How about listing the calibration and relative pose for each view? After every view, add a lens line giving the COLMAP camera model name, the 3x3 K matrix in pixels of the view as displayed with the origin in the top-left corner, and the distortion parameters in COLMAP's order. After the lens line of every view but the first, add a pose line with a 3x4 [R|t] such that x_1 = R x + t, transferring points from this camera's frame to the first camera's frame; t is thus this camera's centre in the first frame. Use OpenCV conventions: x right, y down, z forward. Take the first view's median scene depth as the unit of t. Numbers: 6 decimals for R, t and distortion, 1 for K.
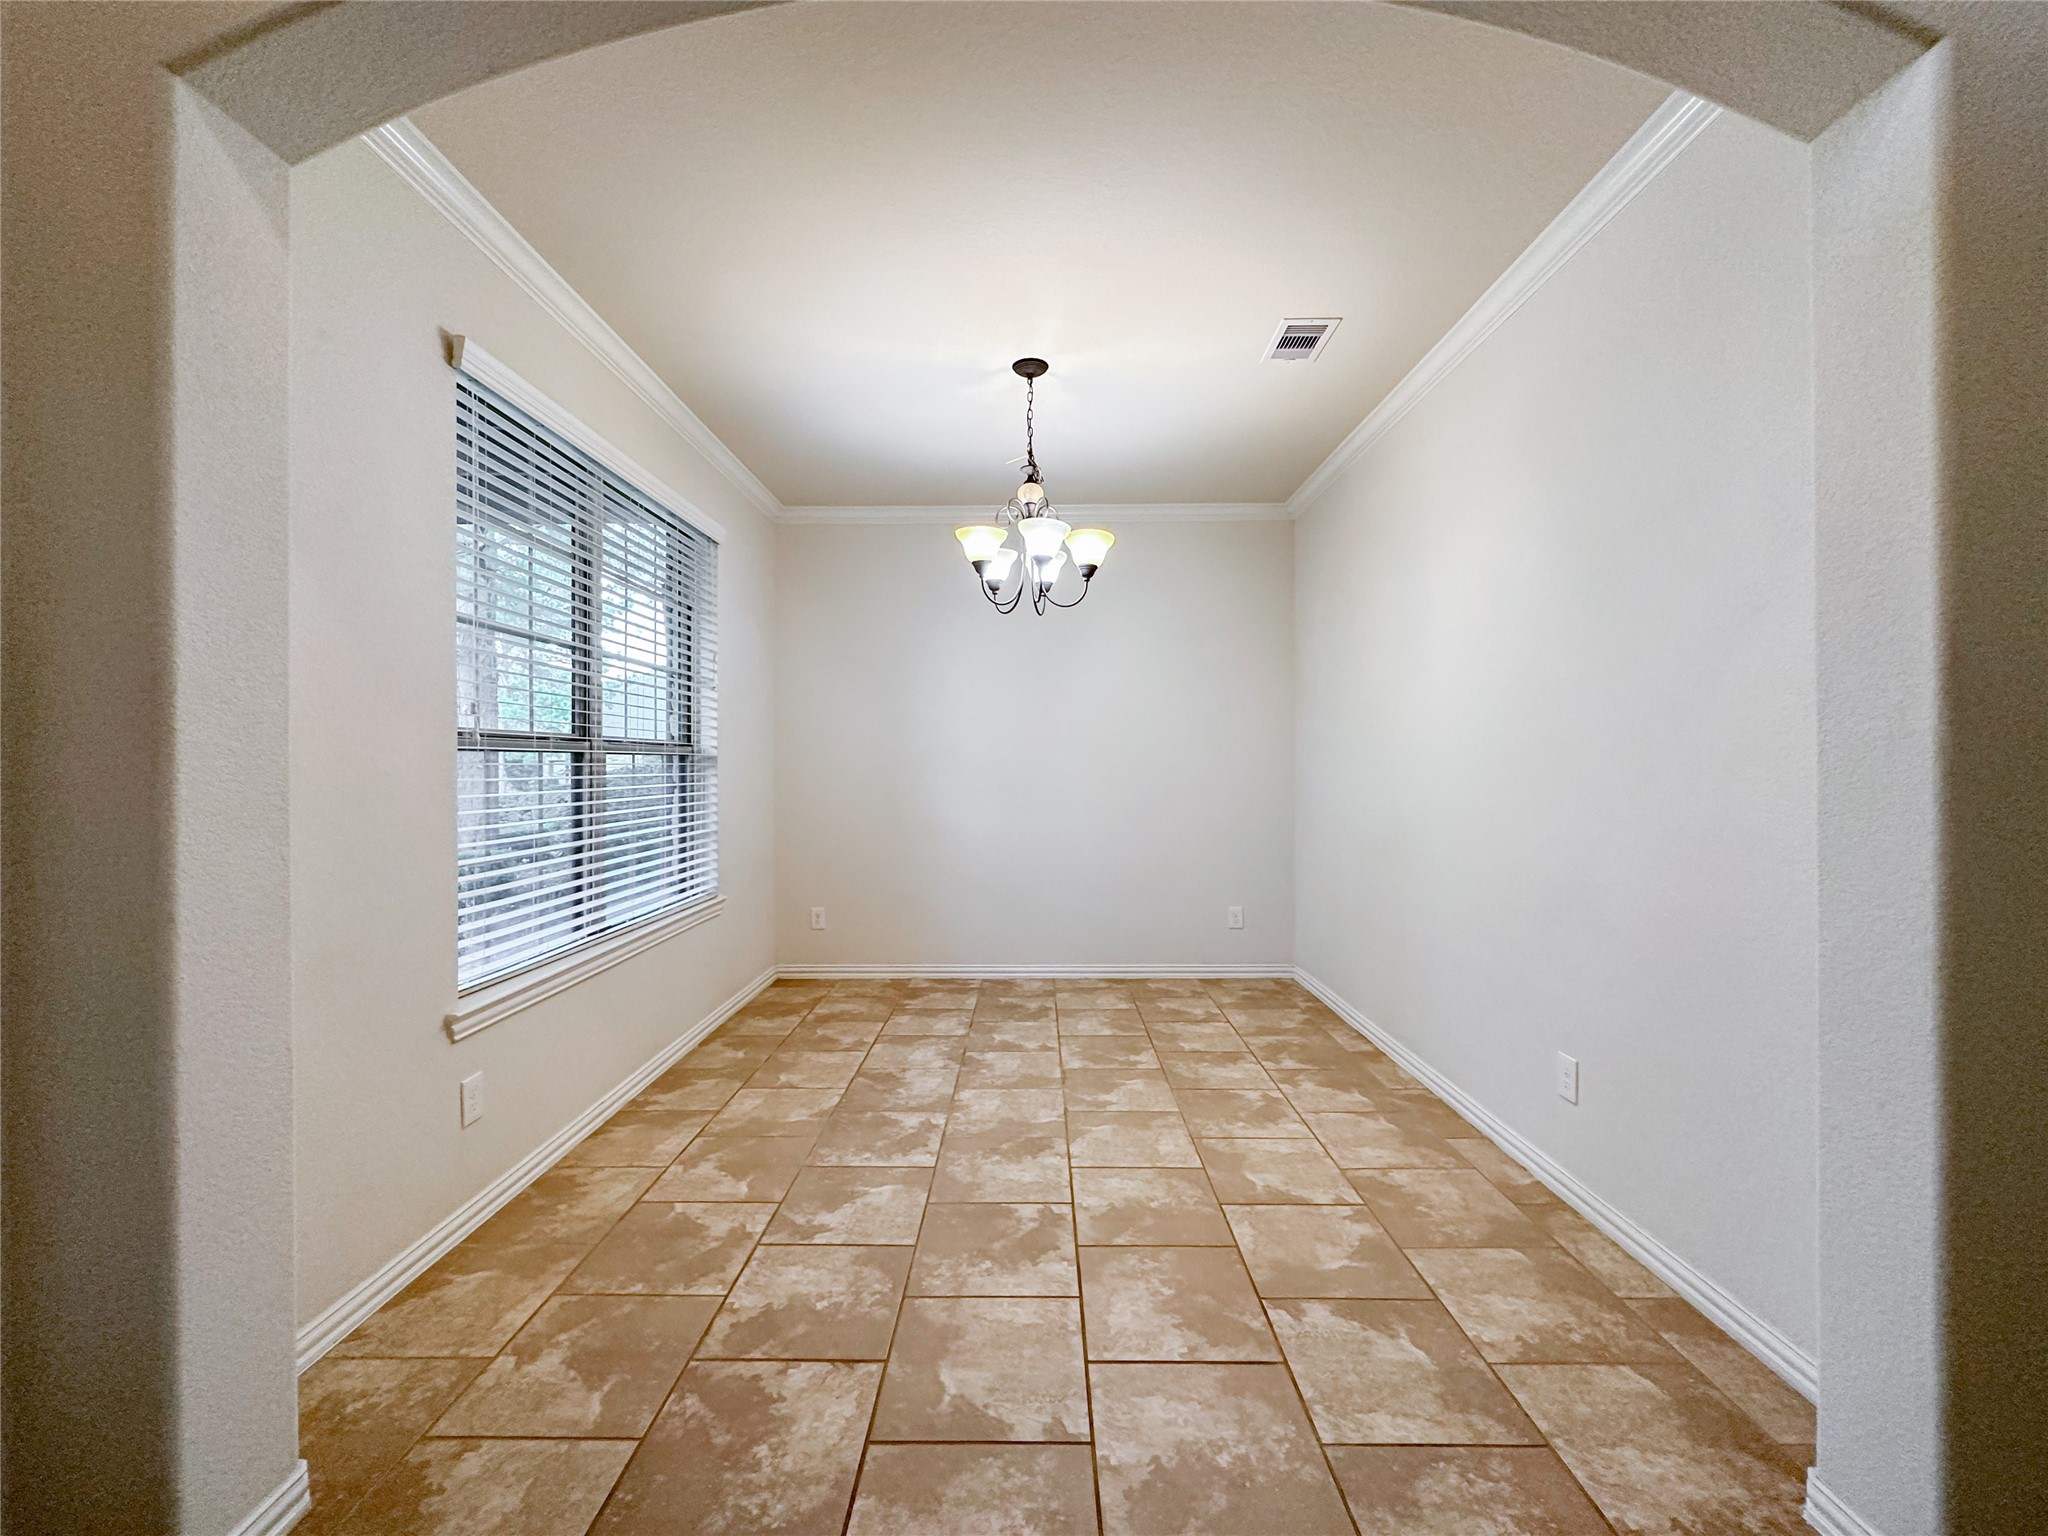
lens RADIAL K [[821.9, 0, 1033.4], [0, 821.9, 764.2], [0, 0, 1]] dist [-0.001497, -0.000074]
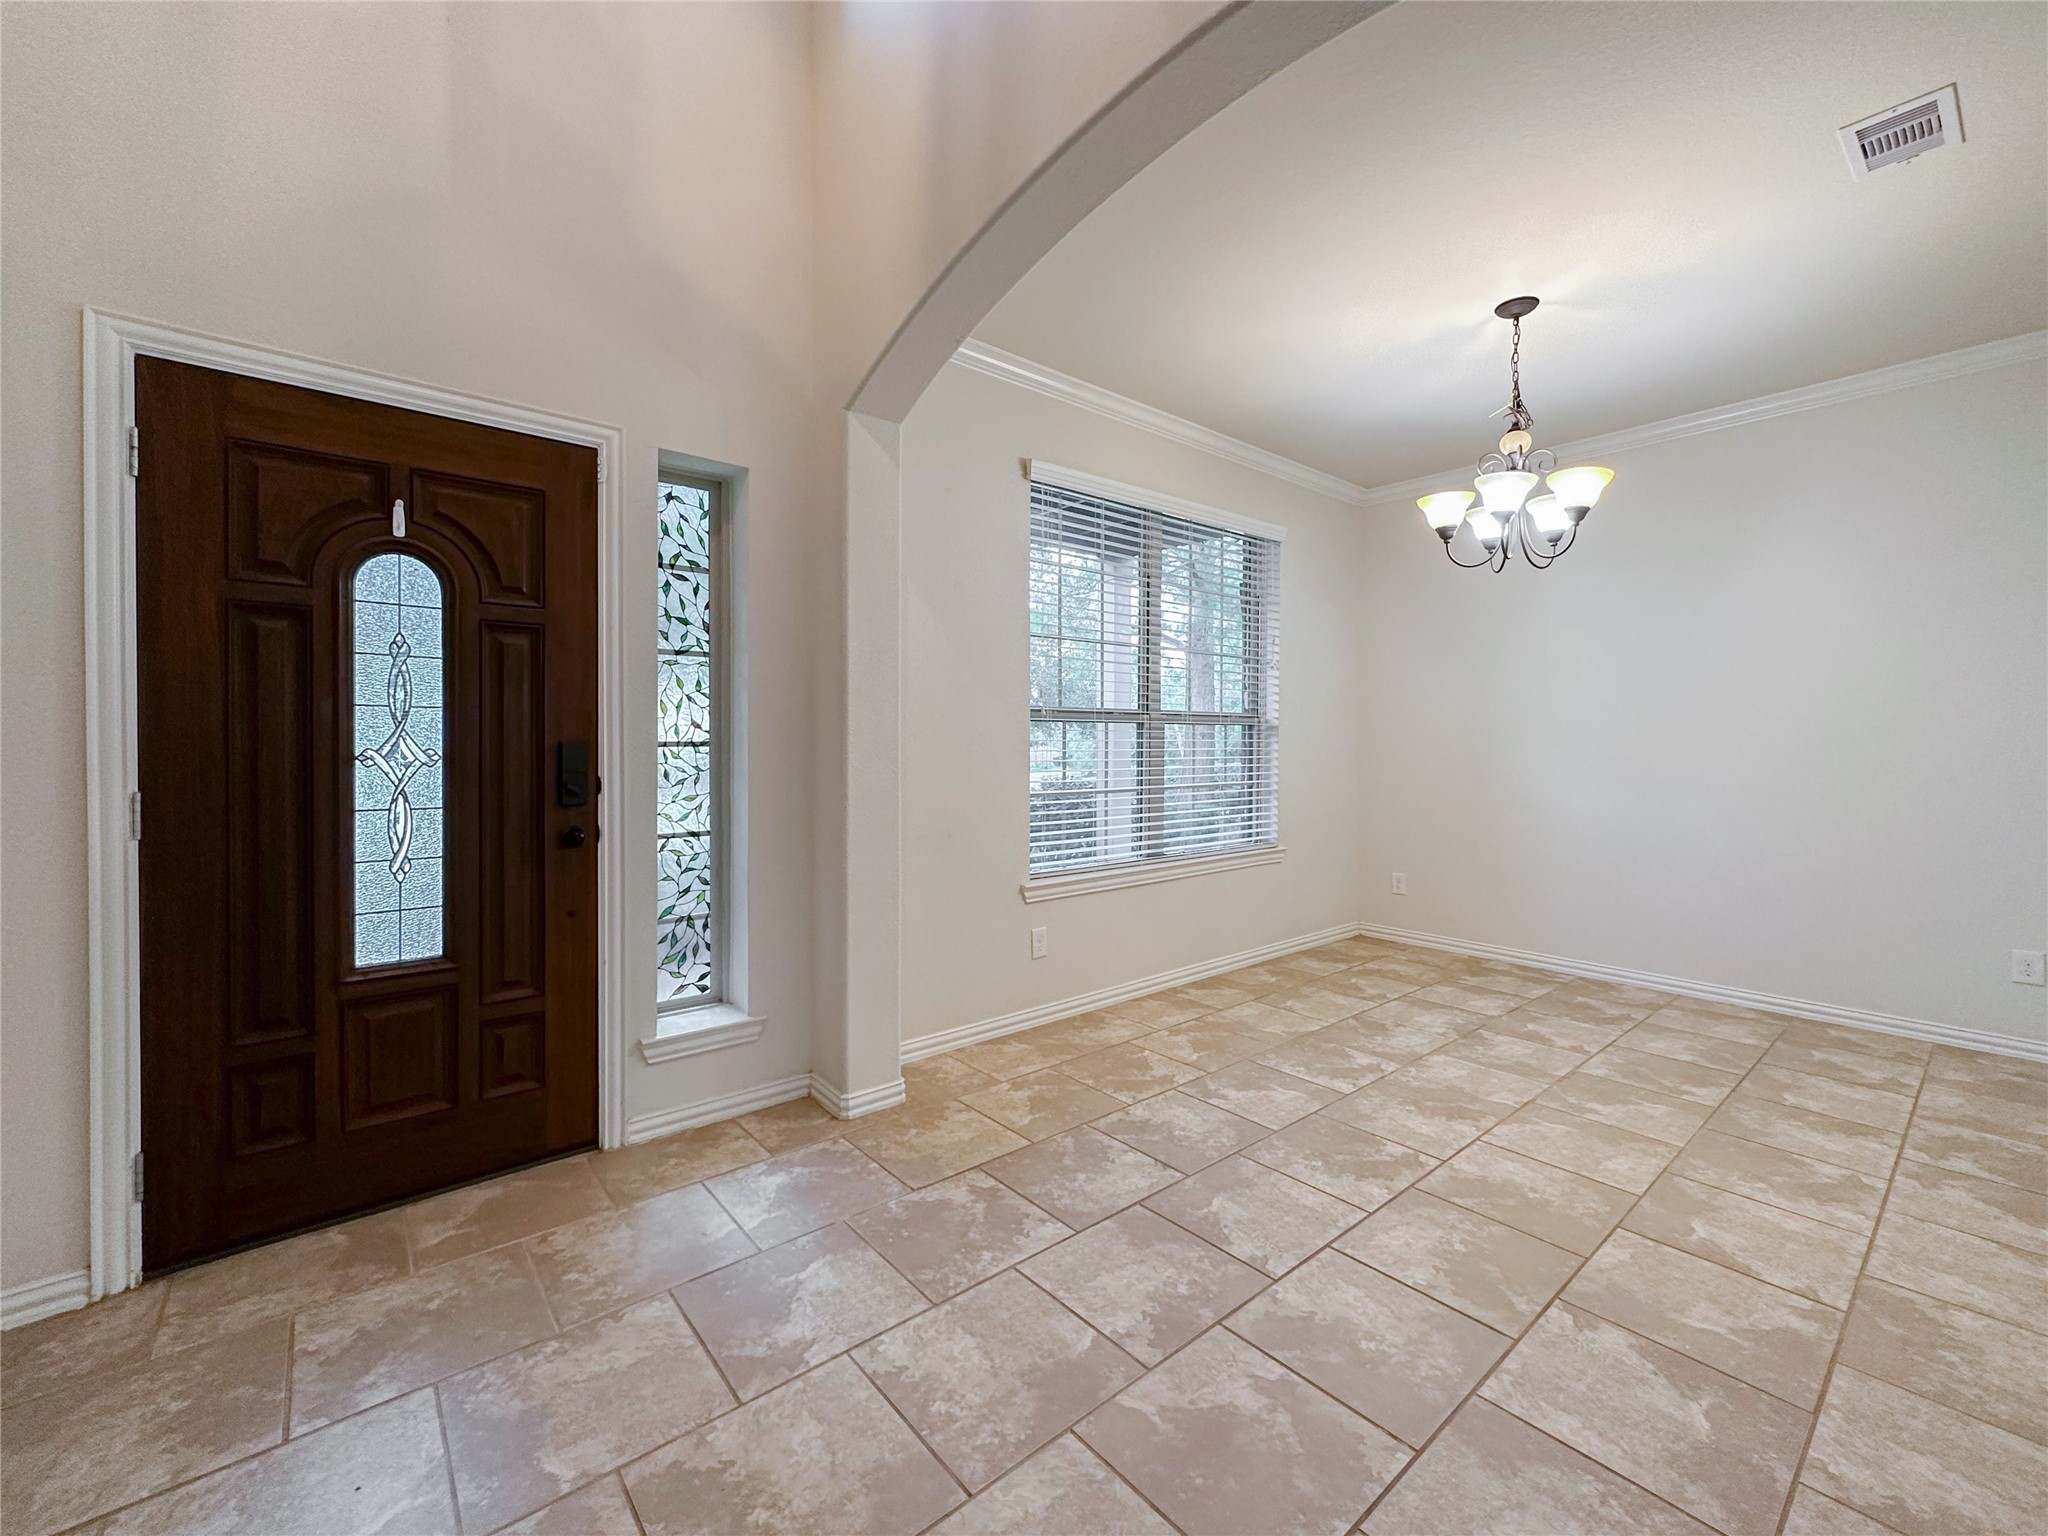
lens RADIAL K [[858.5, 0, 1072.8], [0, 858.5, 751.4], [0, 0, 1]] dist [-0.000306, 0.000068]
pose [[0.672302, 0.013594, -0.740152, 0.482996], [-0.003258, 0.999876, 0.015405, 0.012988], [0.740269, -0.007946, 0.672263, -0.045610]]
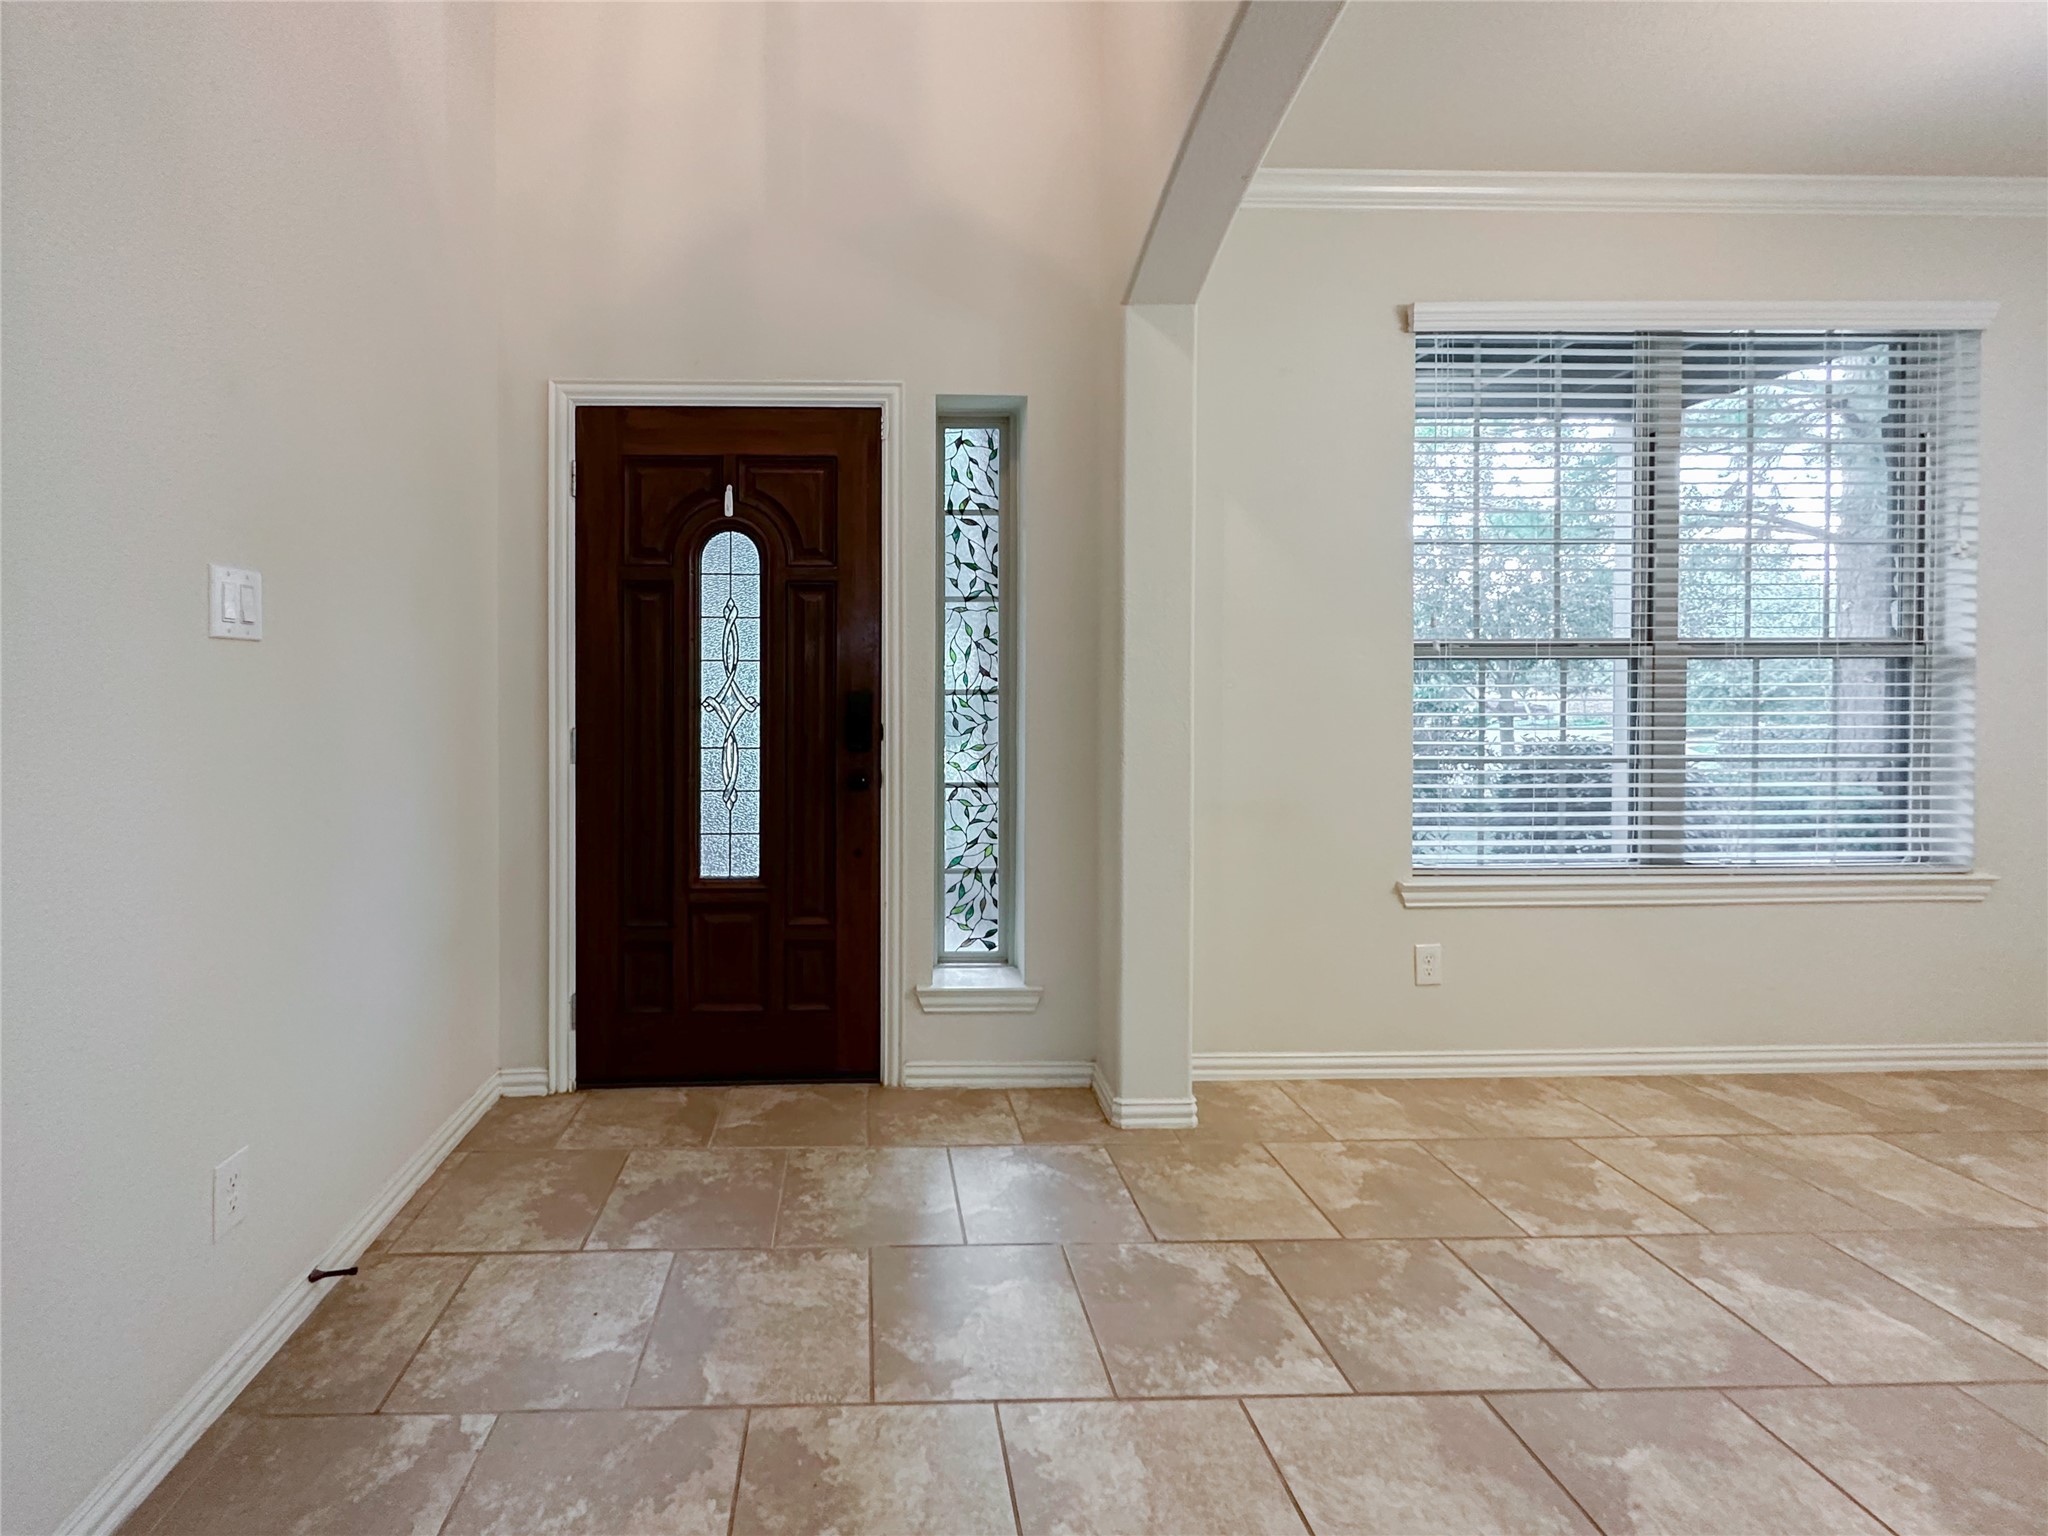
lens RADIAL K [[917.0, 0, 890.7], [0, 917.0, 696.4], [0, 0, 1]] dist [-0.001199, -0.000051]
pose [[0.029509, 0.012268, -0.999489, 0.479175], [0.003683, 0.999917, 0.012382, 0.012927], [0.999558, -0.004046, 0.029462, 0.182370]]
